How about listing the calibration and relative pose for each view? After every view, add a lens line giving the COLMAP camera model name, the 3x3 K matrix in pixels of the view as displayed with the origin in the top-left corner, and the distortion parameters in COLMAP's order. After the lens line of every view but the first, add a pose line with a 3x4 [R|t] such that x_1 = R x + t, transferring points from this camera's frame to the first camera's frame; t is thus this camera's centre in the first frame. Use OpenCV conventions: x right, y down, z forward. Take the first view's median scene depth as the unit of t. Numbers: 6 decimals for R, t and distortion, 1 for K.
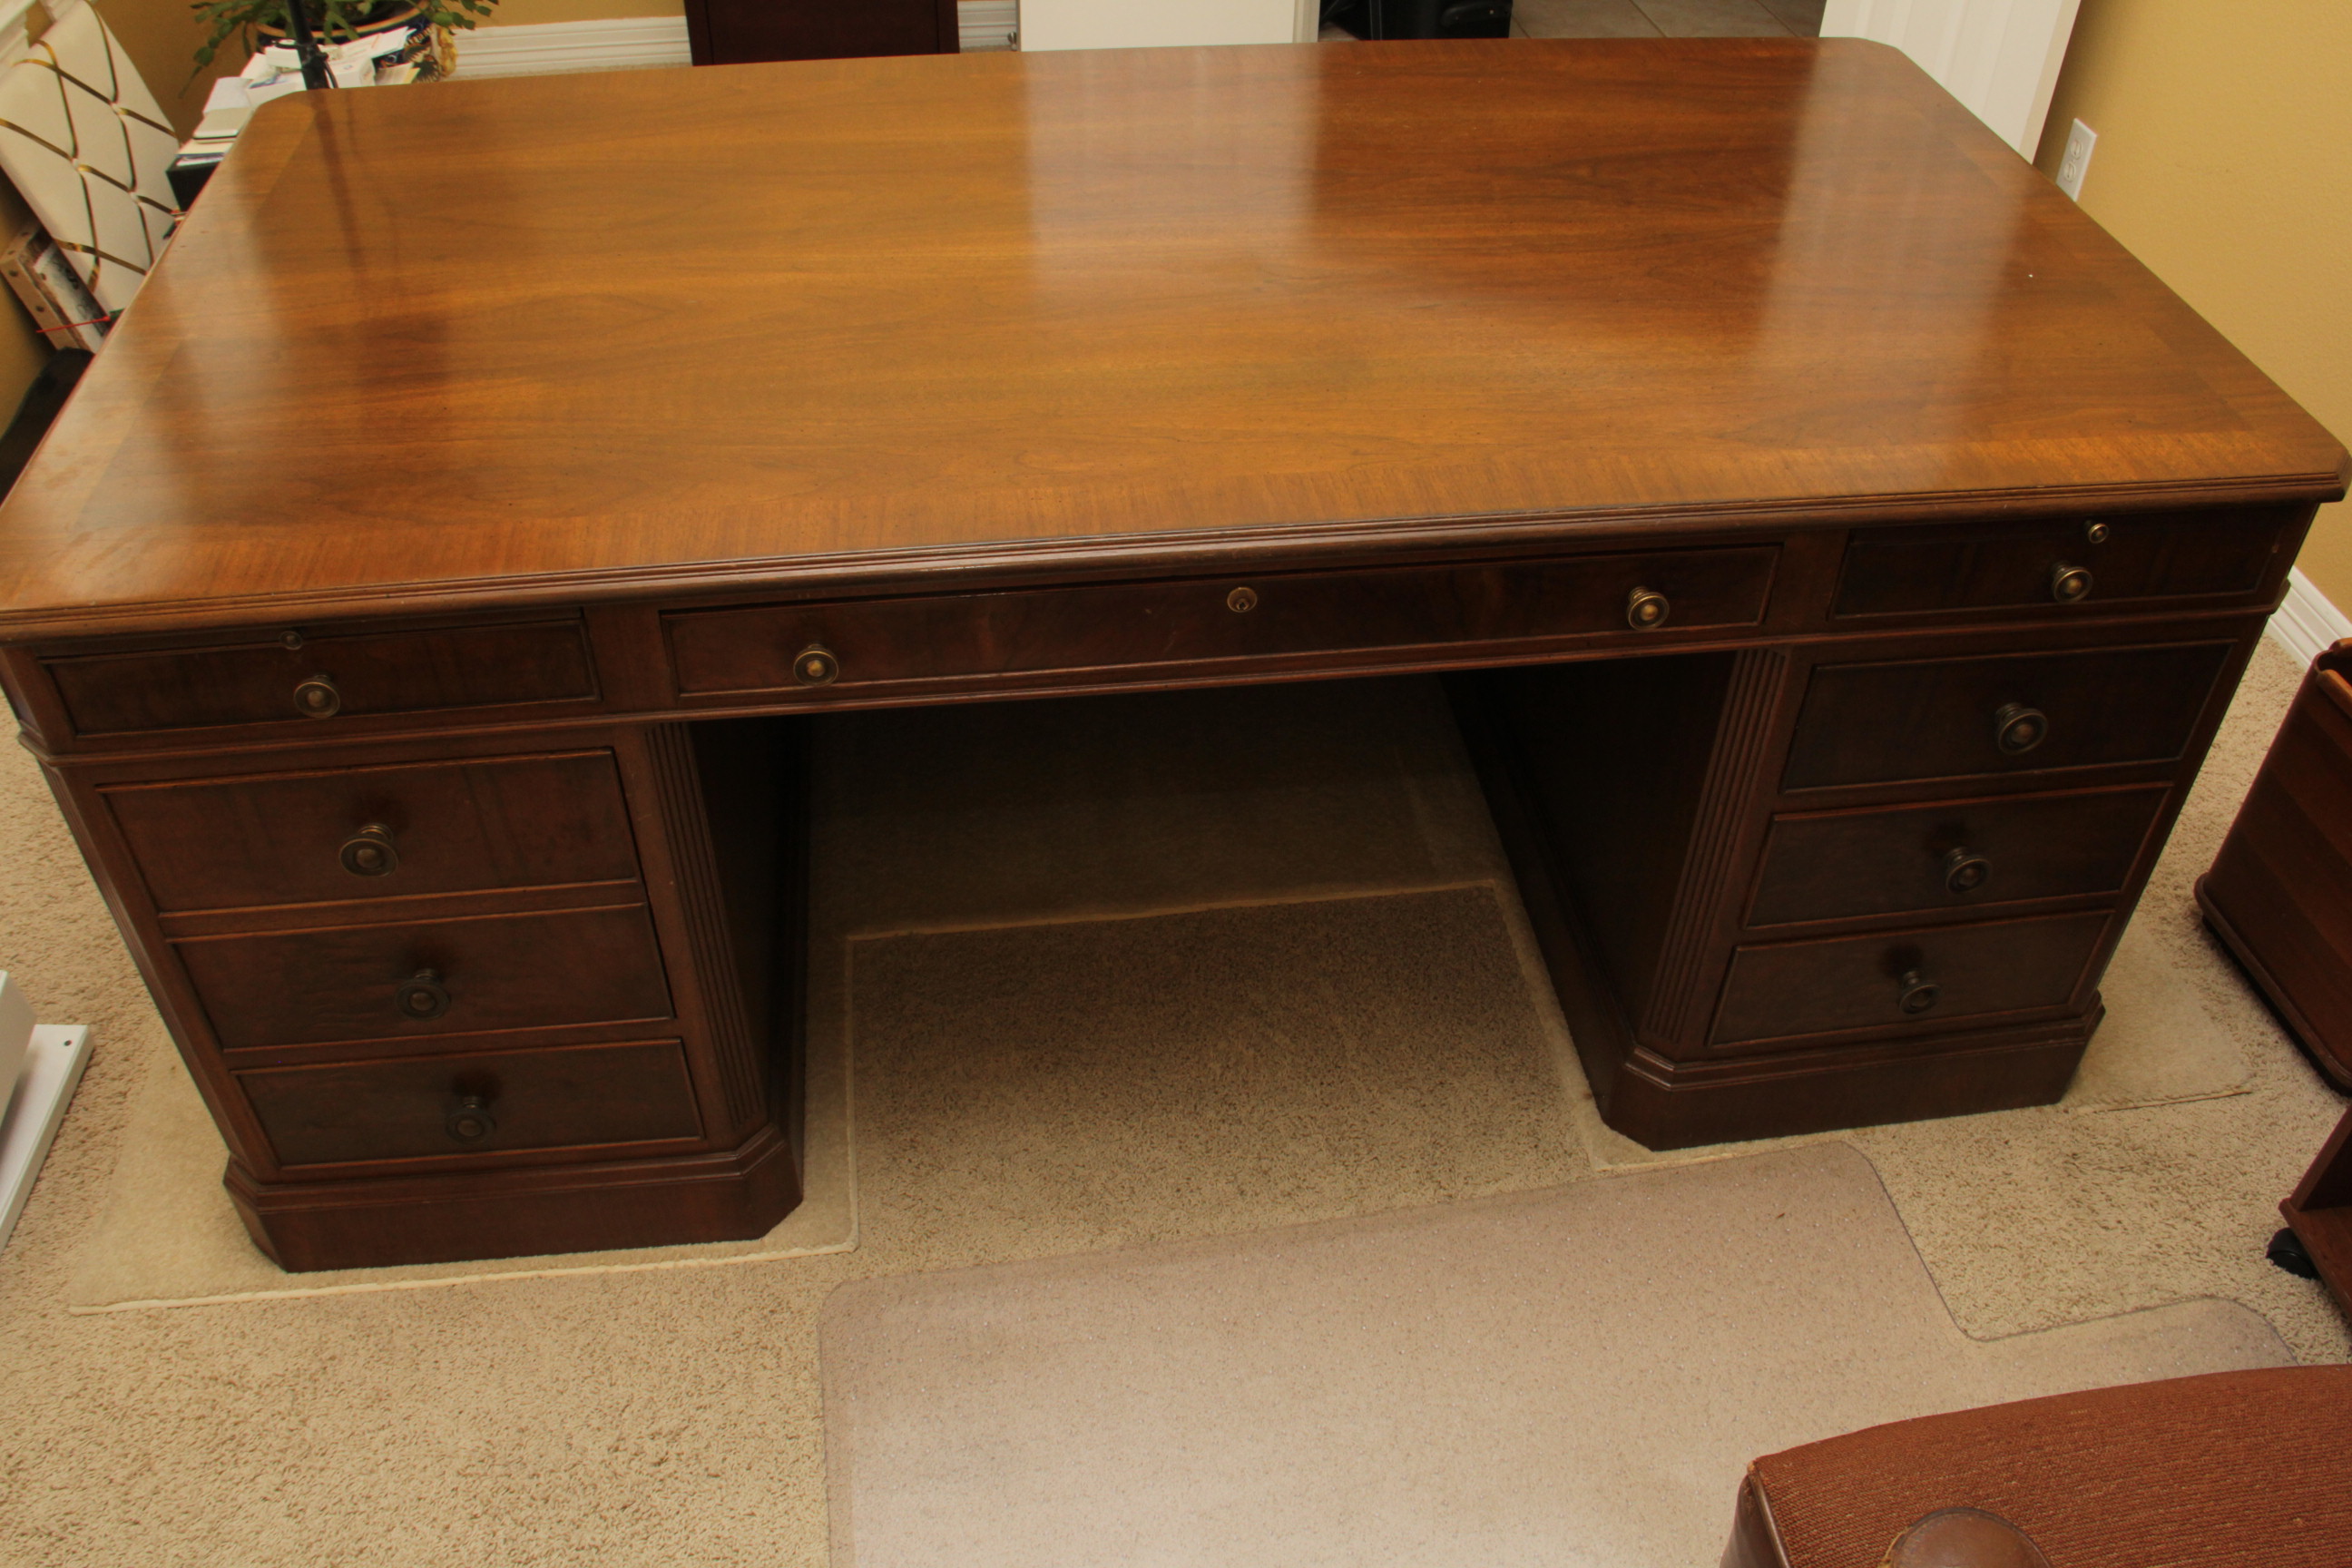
lens RADIAL K [[2003.1, 0, 1176.0], [0, 2003.1, 784.0], [0, 0, 1]] dist [-0.189385, 0.145116]
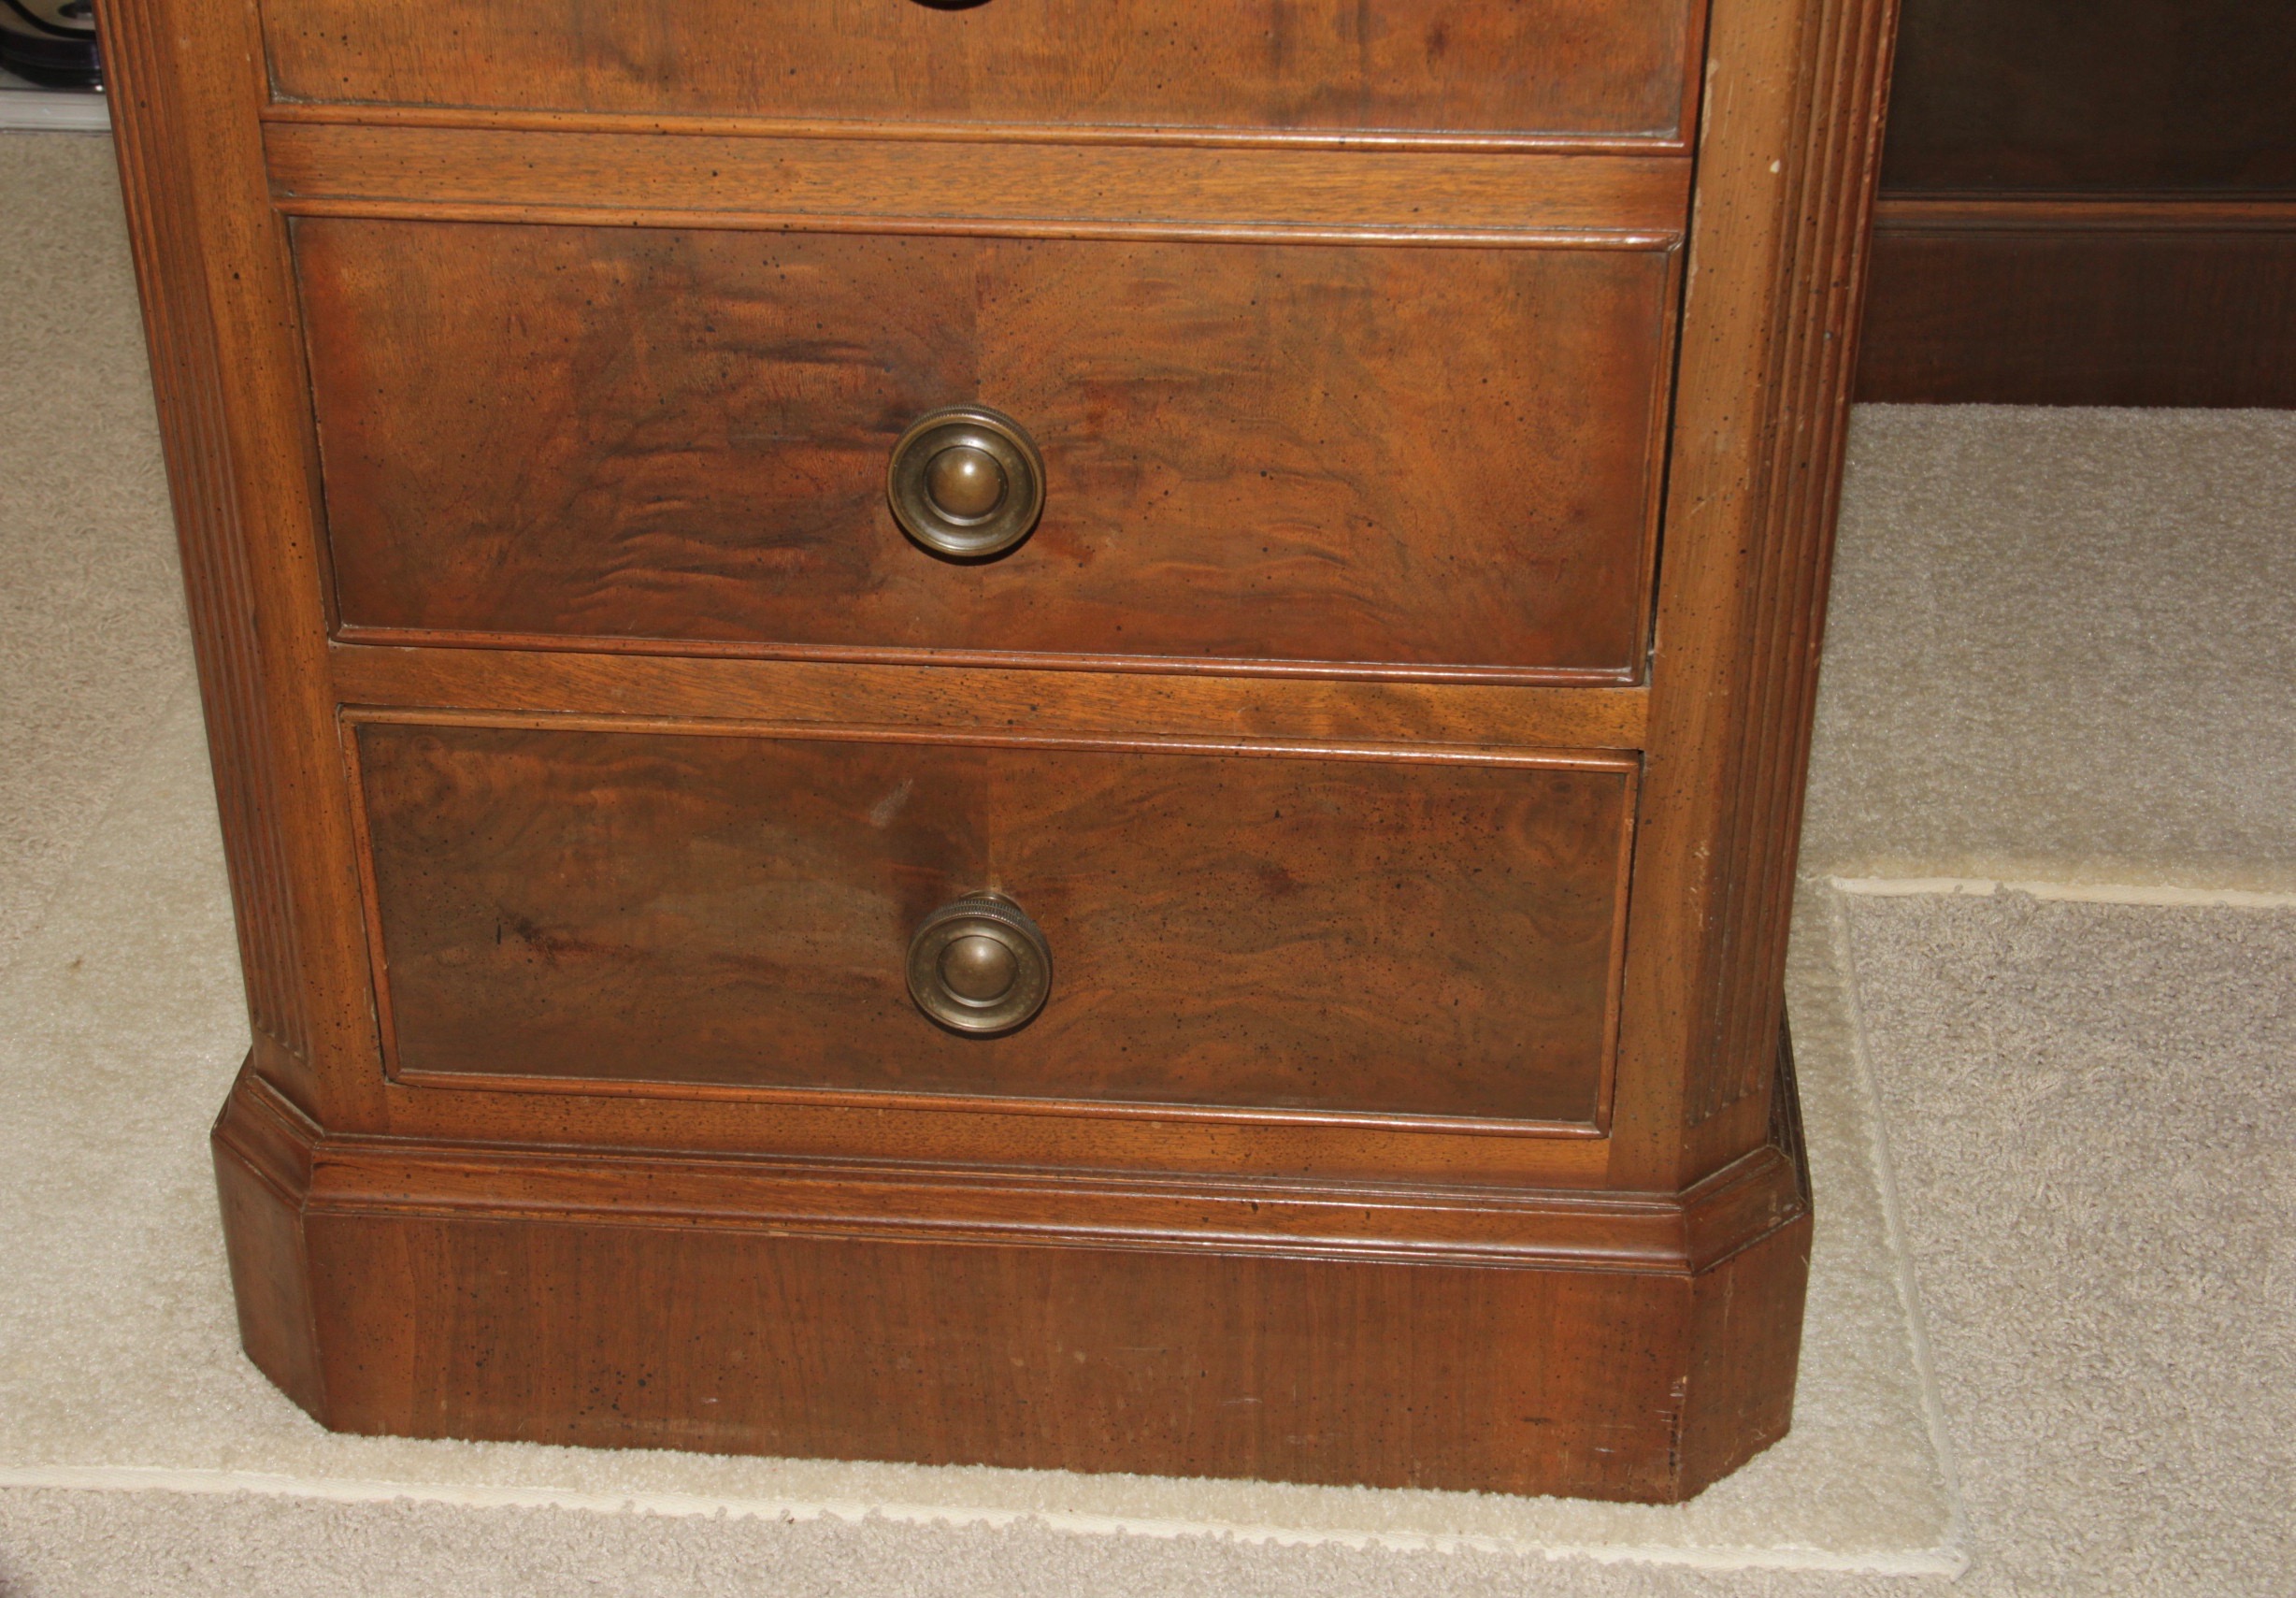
lens RADIAL K [[3596.6, 0, 1010.0], [0, 3596.6, 811.9], [0, 0, 1]] dist [0.080835, 0.097729]
pose [[0.977117, 0.089034, -0.193170, -0.203104], [-0.124916, 0.975265, -0.182358, 0.229732], [0.172156, 0.202316, 0.964070, 0.324822]]
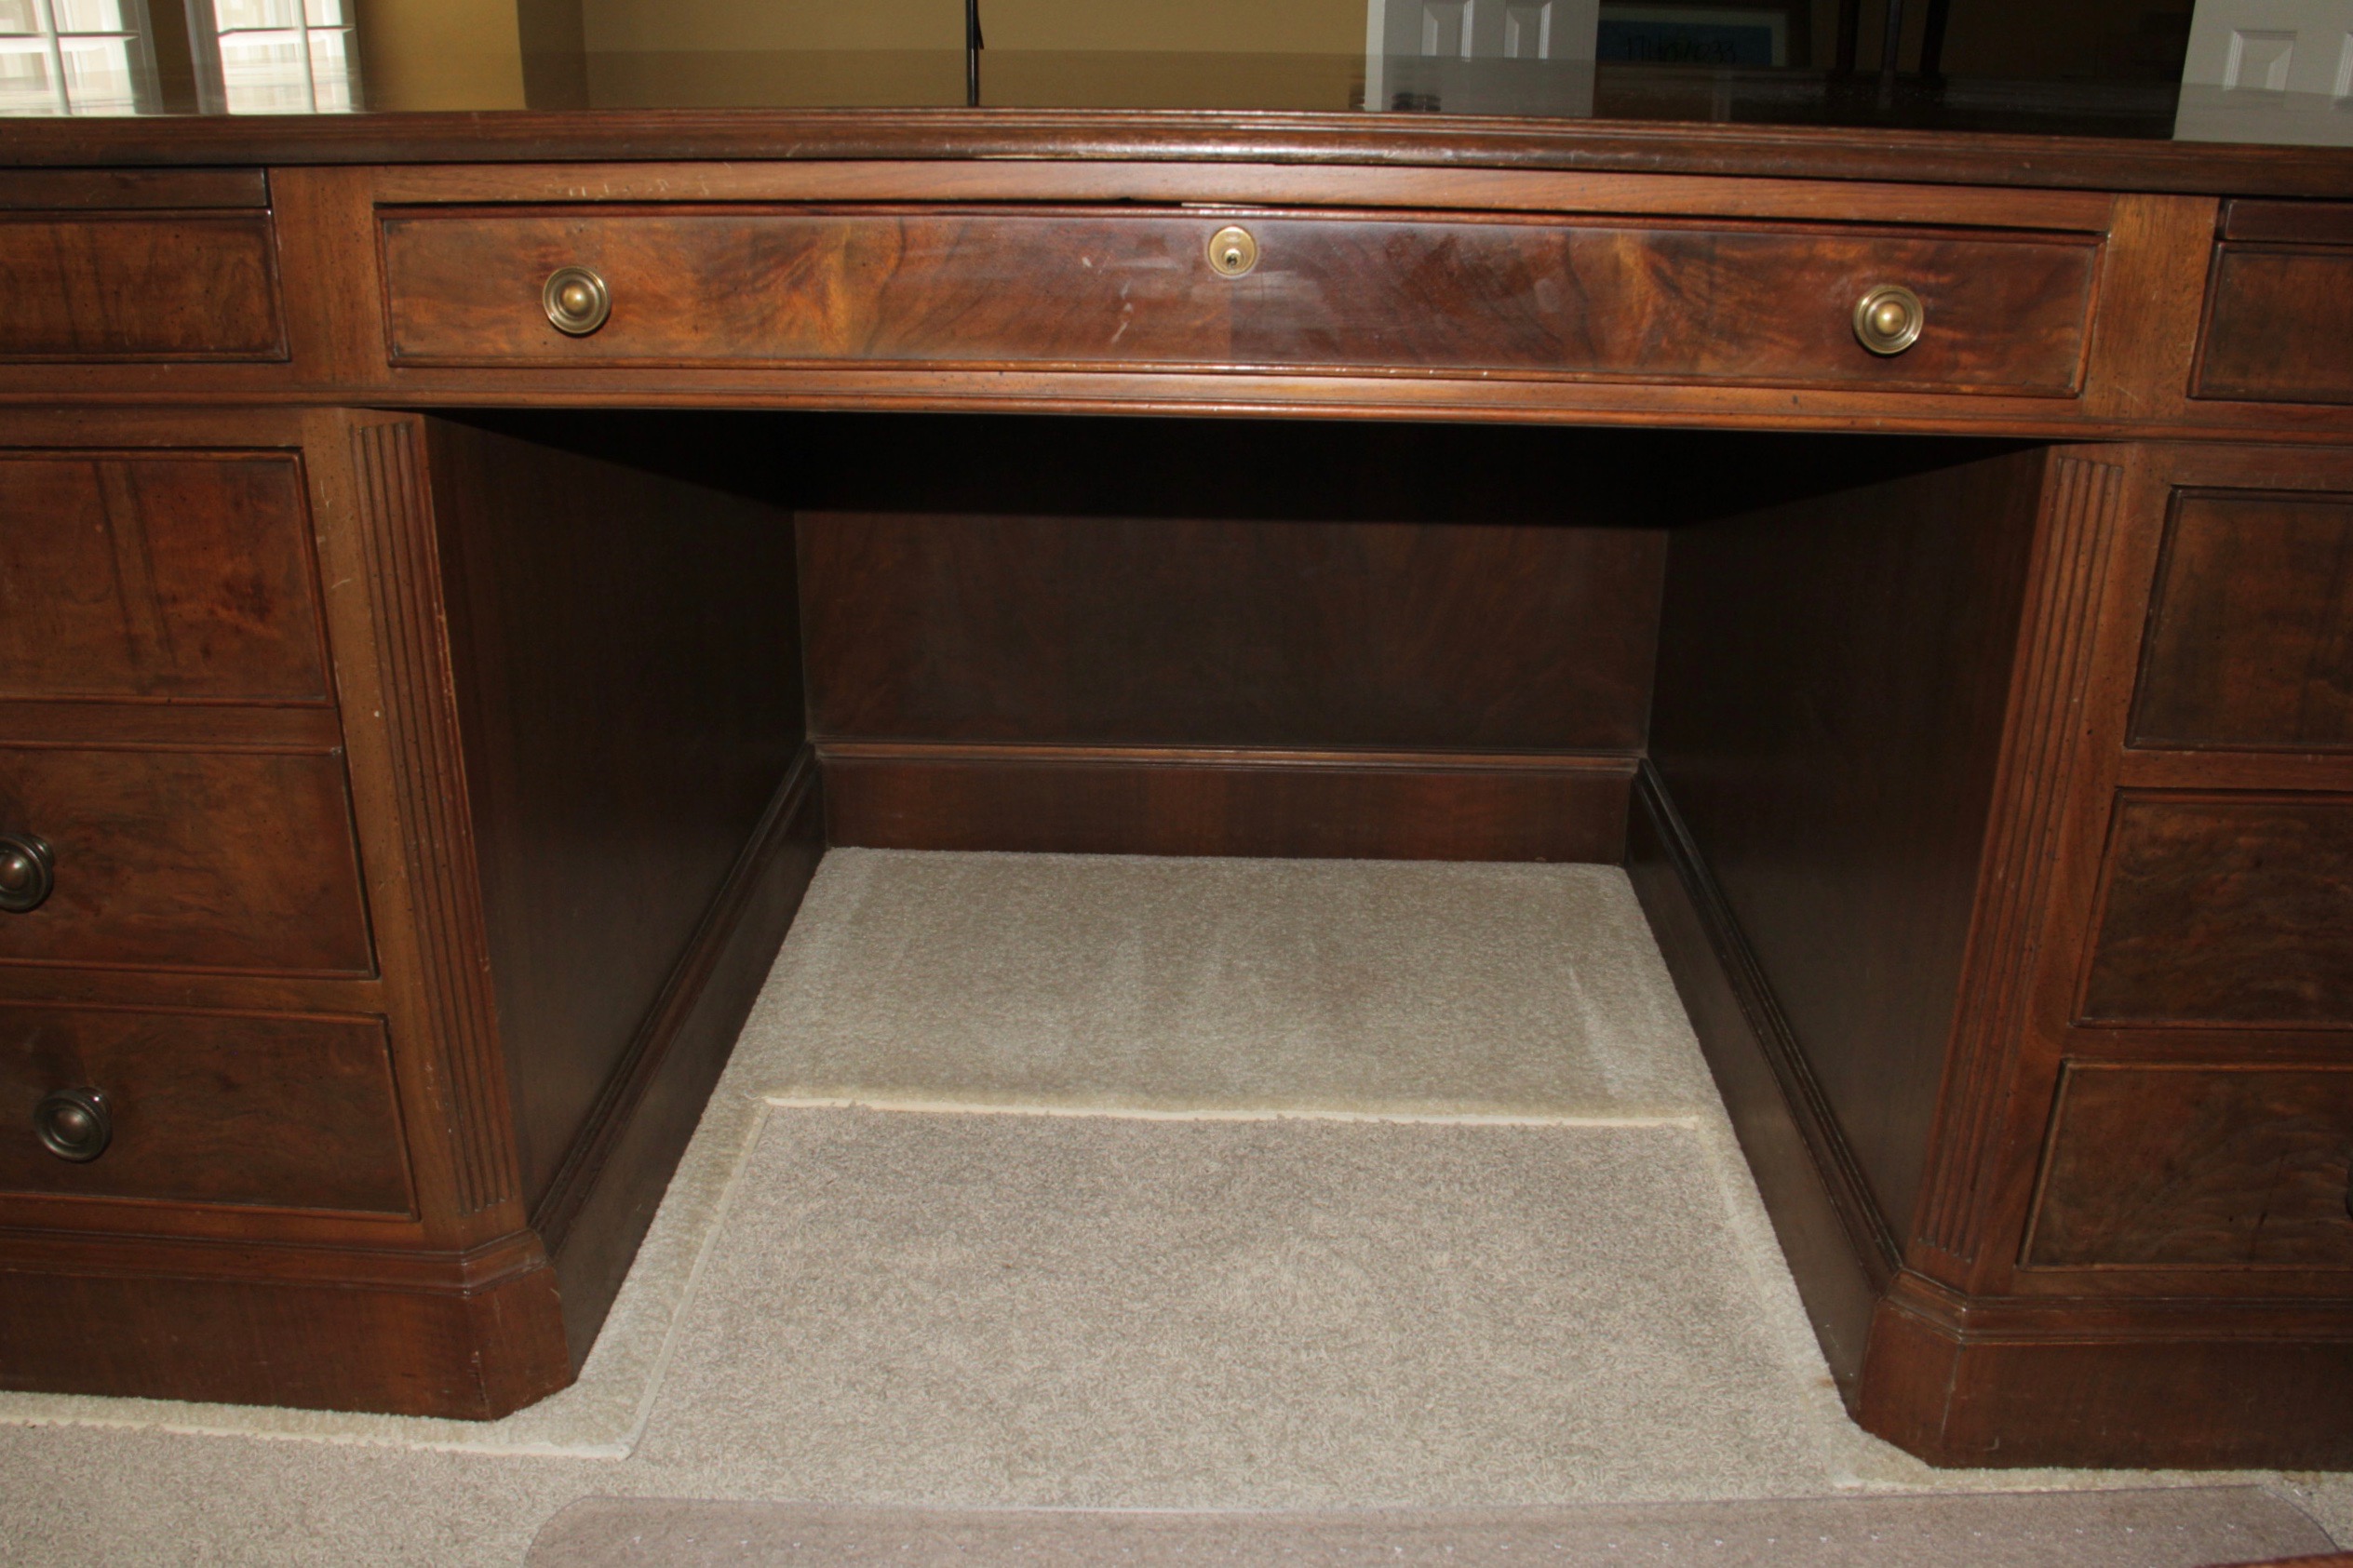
lens RADIAL K [[2003.7, 0, 1176.5], [0, 2003.7, 784.0], [0, 0, 1]] dist [-0.189385, 0.145116]
pose [[0.986132, 0.058179, -0.155432, 0.091729], [-0.108383, 0.935010, -0.337653, 0.212584], [0.125686, 0.349816, 0.928349, 0.347059]]
